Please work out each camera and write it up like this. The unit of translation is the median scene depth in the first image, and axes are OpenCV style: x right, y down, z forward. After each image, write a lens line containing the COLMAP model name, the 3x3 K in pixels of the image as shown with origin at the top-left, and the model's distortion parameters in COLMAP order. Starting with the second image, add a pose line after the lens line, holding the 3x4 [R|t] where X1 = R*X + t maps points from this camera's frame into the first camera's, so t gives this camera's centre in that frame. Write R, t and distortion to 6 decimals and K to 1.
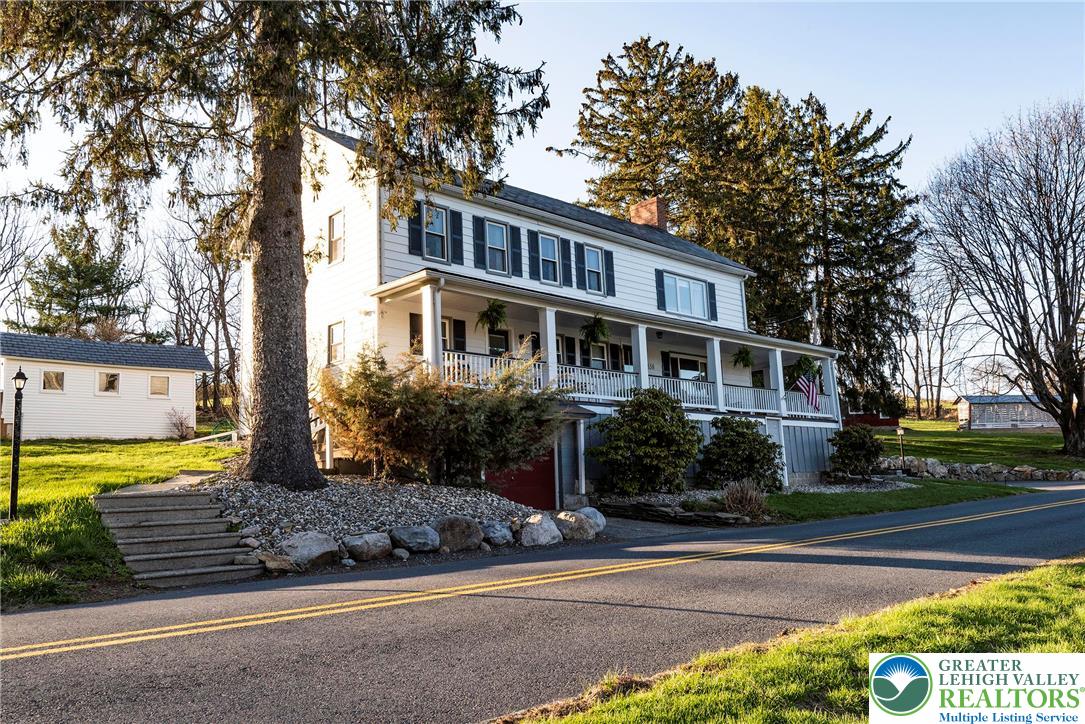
lens RADIAL K [[773.5, 0, 542.5], [0, 773.5, 362.0], [0, 0, 1]] dist [0.000590, 0.000113]
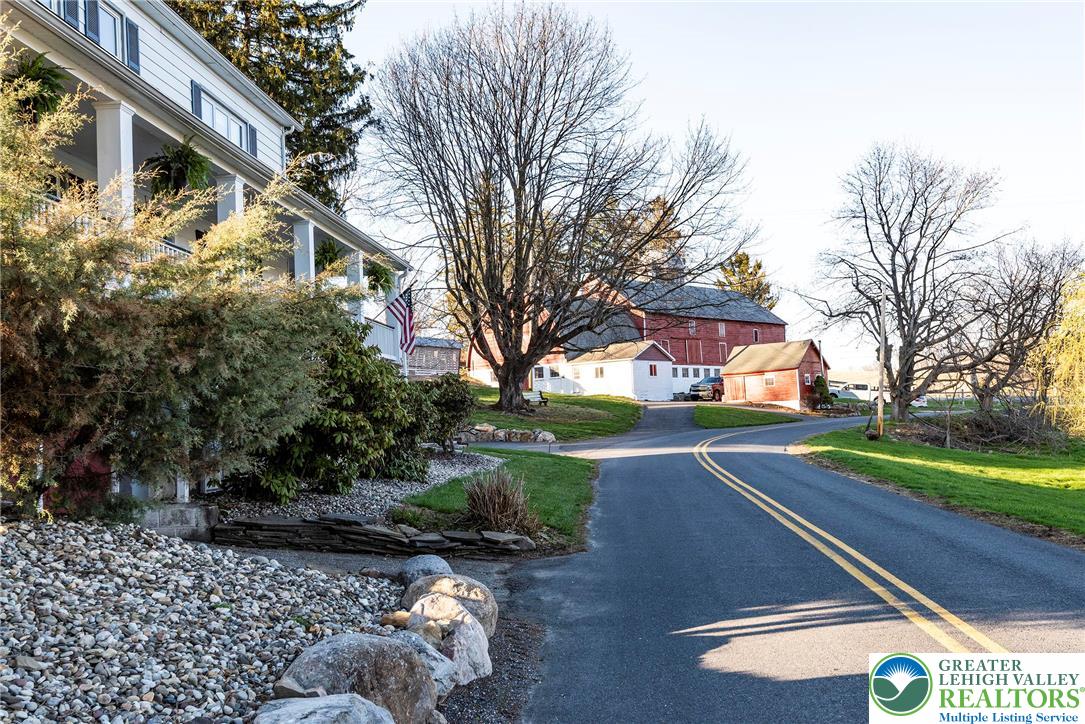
lens RADIAL K [[1026.8, 0, 542.5], [0, 1026.8, 362.0], [0, 0, 1]] dist [0.018943, 0.009366]
pose [[0.743565, 0.049459, 0.666832, -0.064846], [-0.105974, 0.993373, 0.044490, 0.008843], [-0.660212, -0.103748, 0.743879, 0.112093]]
